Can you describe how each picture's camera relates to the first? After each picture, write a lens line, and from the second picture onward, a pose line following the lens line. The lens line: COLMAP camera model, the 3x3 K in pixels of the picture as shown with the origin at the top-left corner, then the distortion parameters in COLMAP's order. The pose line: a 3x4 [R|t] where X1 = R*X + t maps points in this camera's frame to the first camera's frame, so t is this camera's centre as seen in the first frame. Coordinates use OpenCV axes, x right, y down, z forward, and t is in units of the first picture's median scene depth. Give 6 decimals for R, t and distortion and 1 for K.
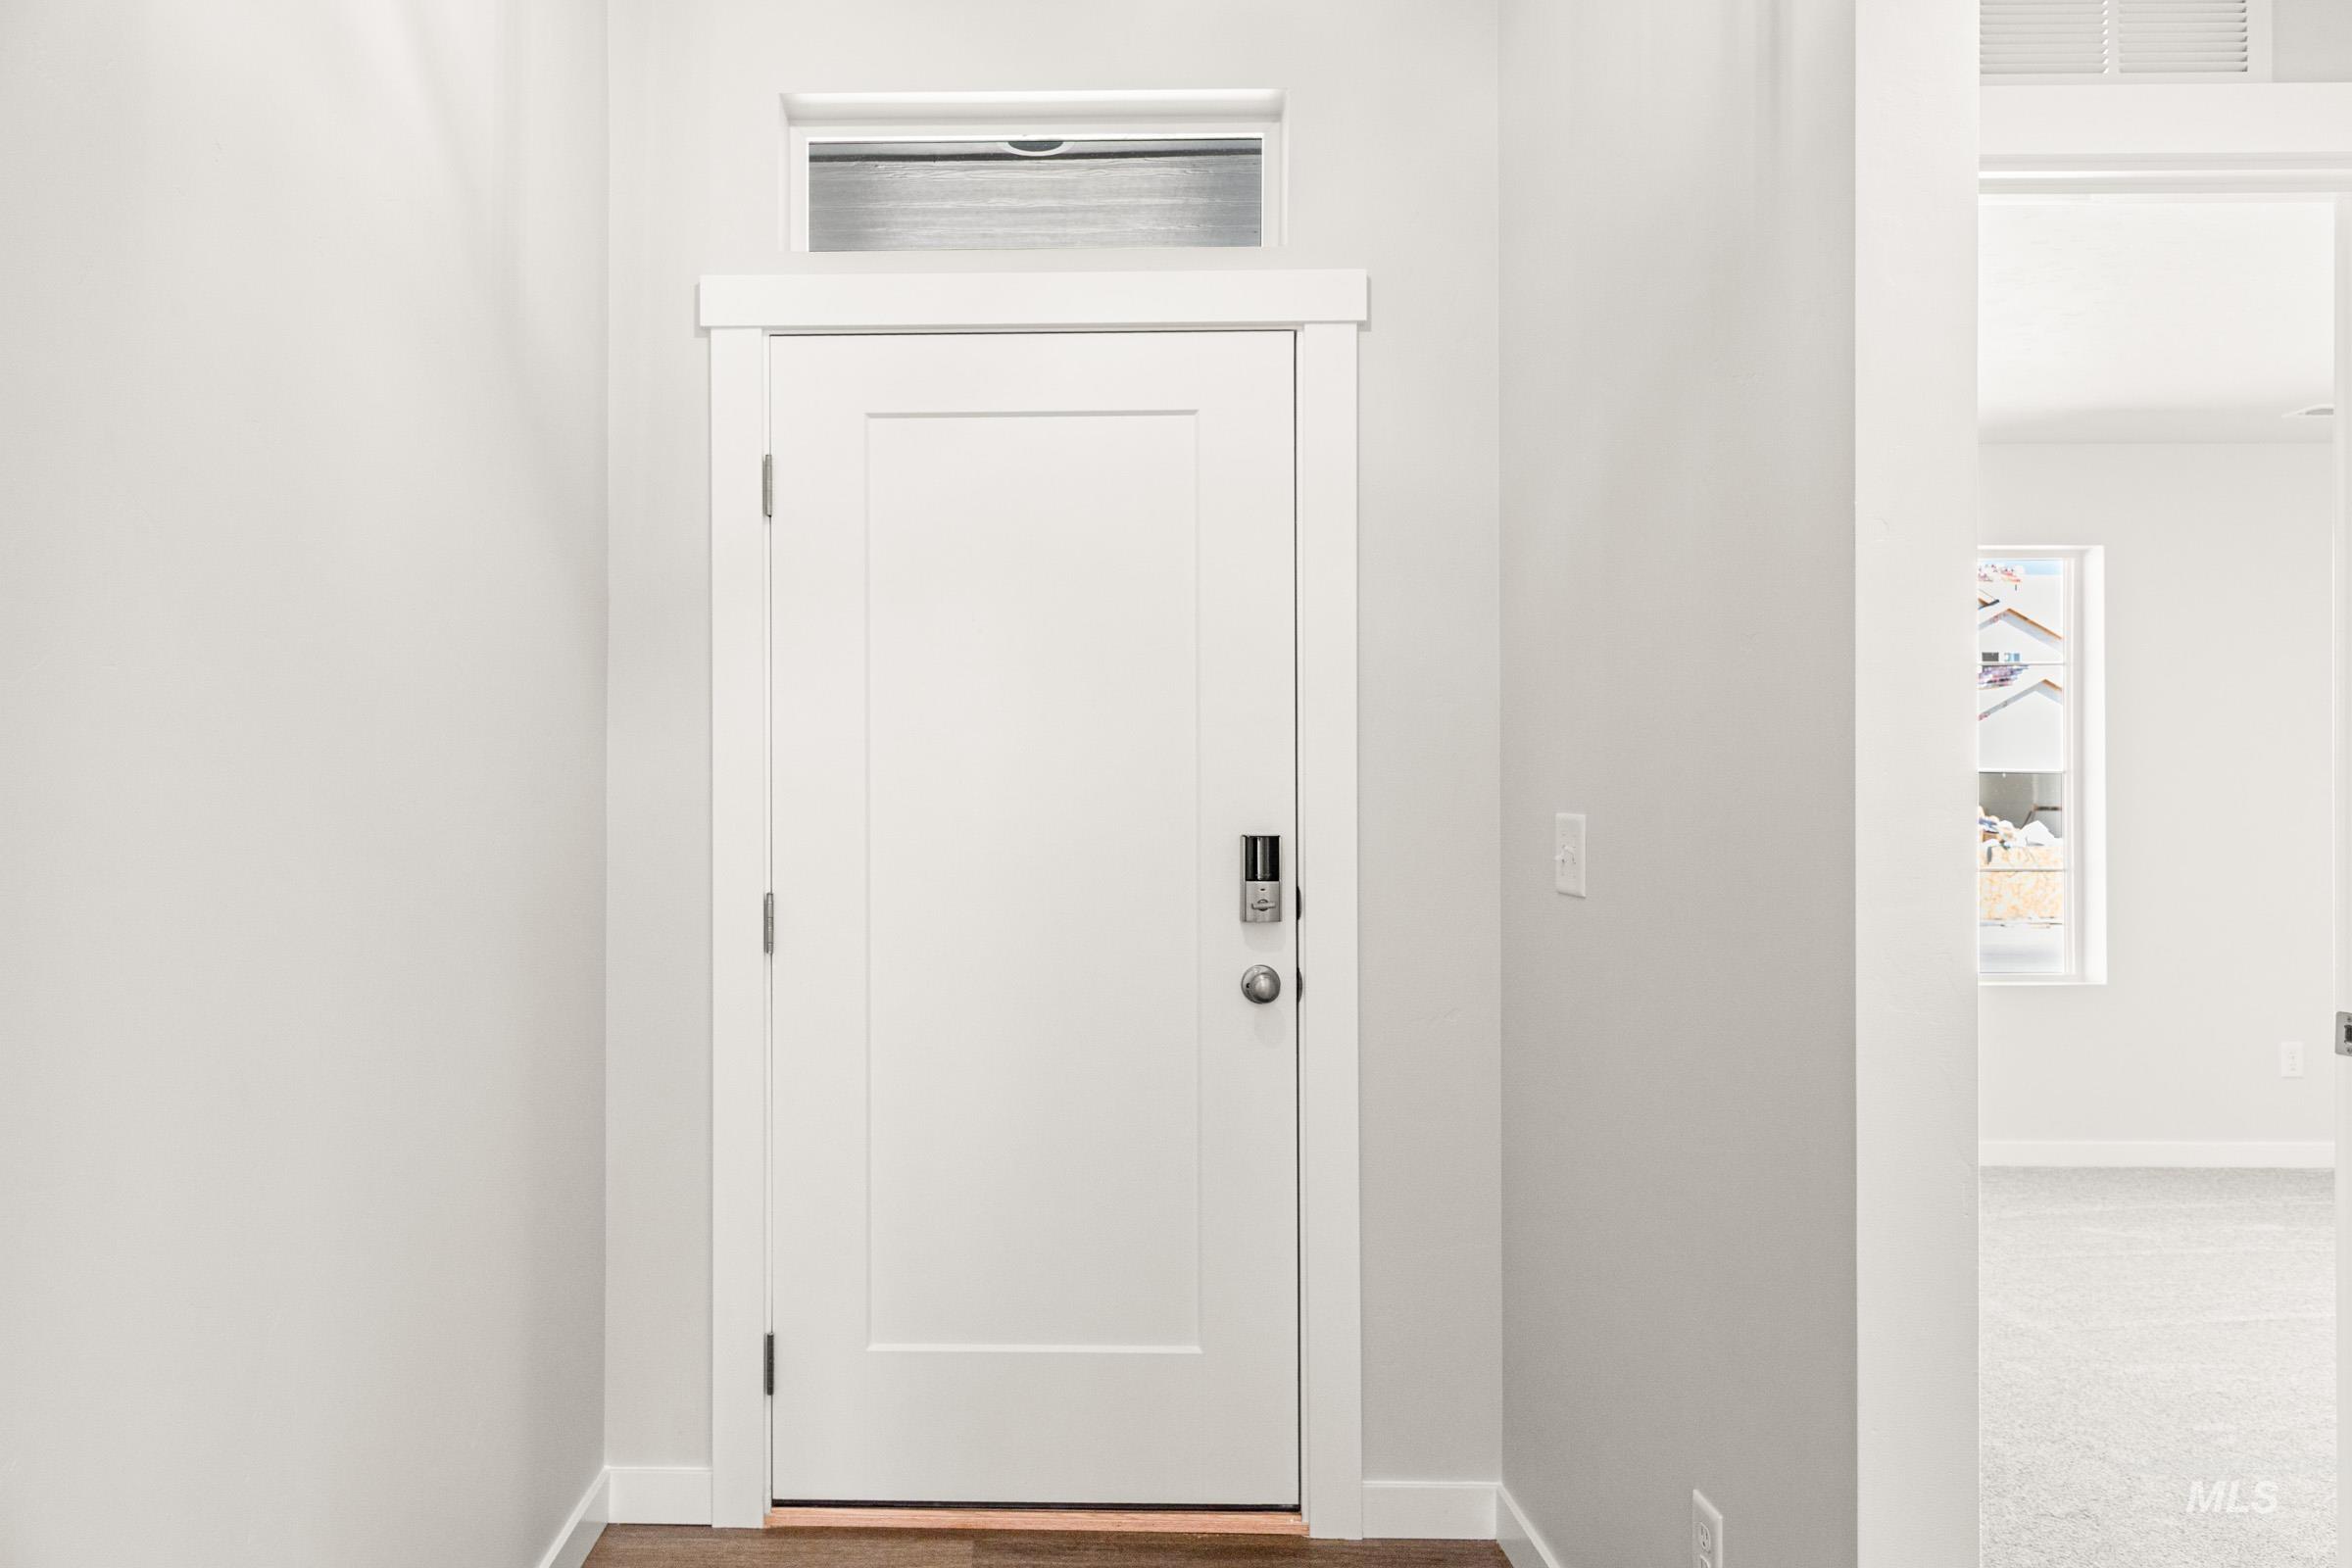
lens RADIAL K [[1559.1, 0, 1176.0], [0, 1559.1, 784.0], [0, 0, 1]] dist [0.001314, 0.000359]
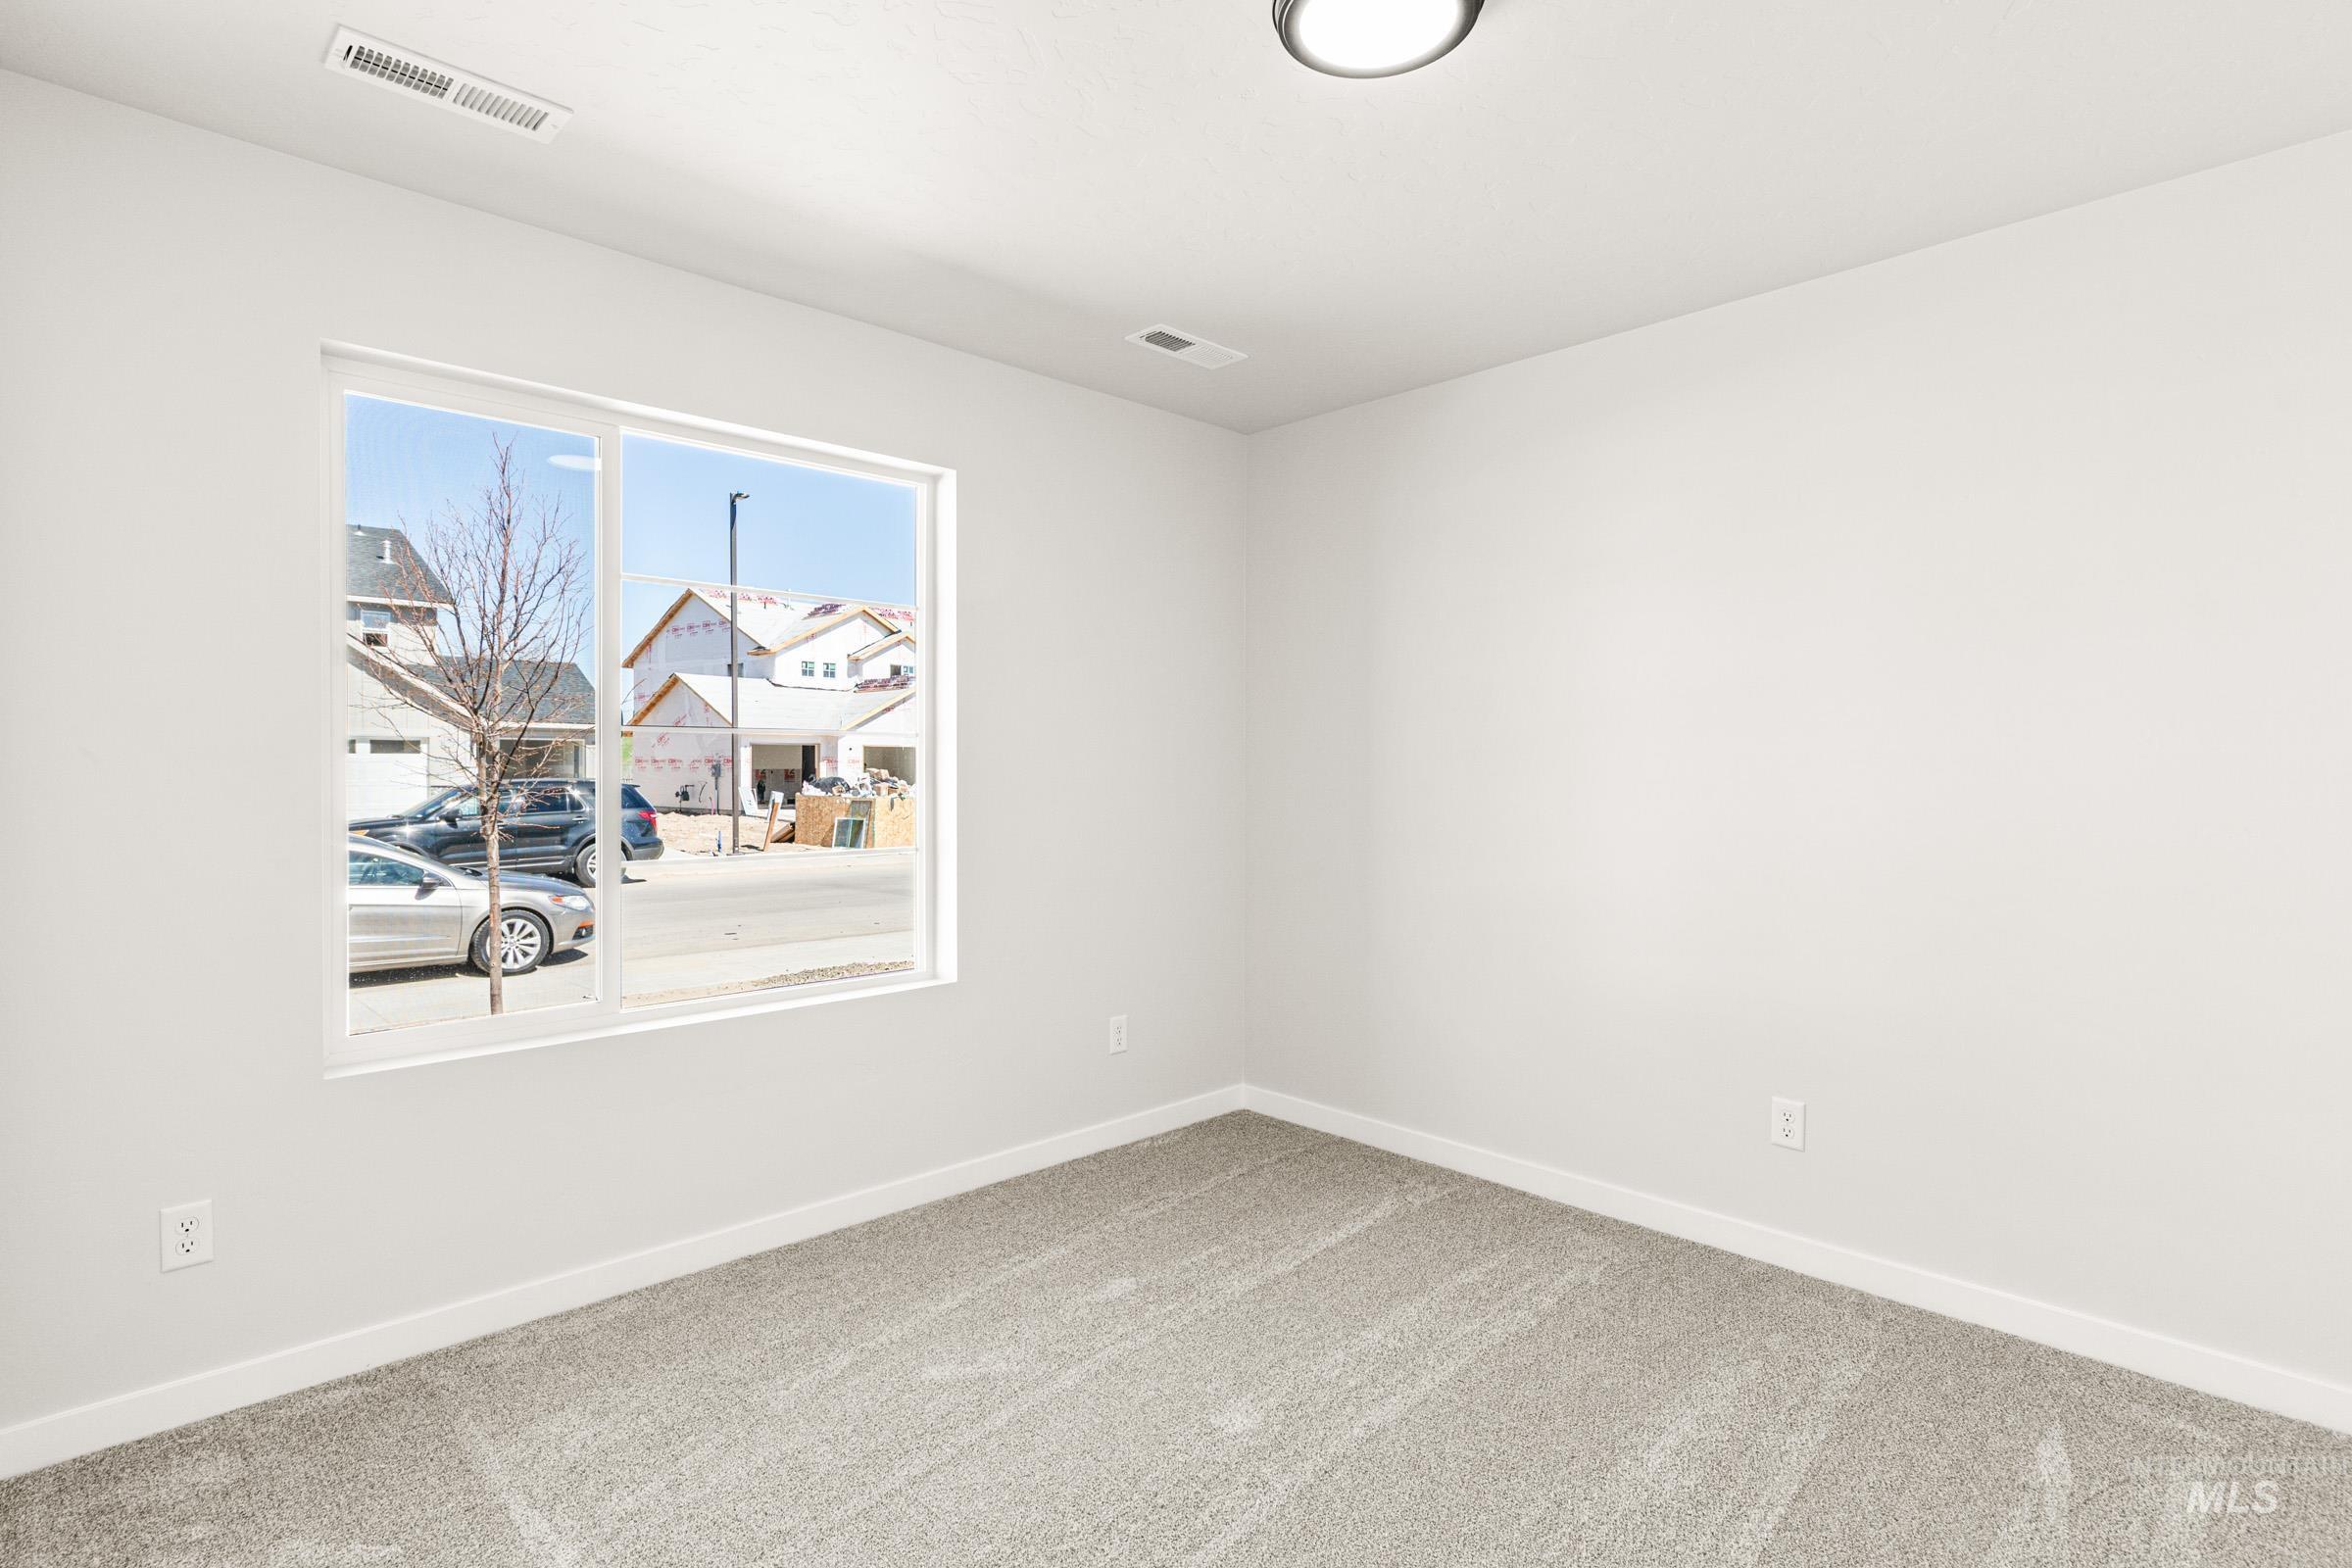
lens RADIAL K [[1162.3, 0, 1178.4], [0, 1162.3, 804.6], [0, 0, 1]] dist [-0.001210, 0.000010]
pose [[0.751146, -0.013761, 0.659993, 0.247341], [-0.015927, 0.999114, 0.038959, -0.000810], [-0.659944, -0.039776, 0.750261, 0.410429]]
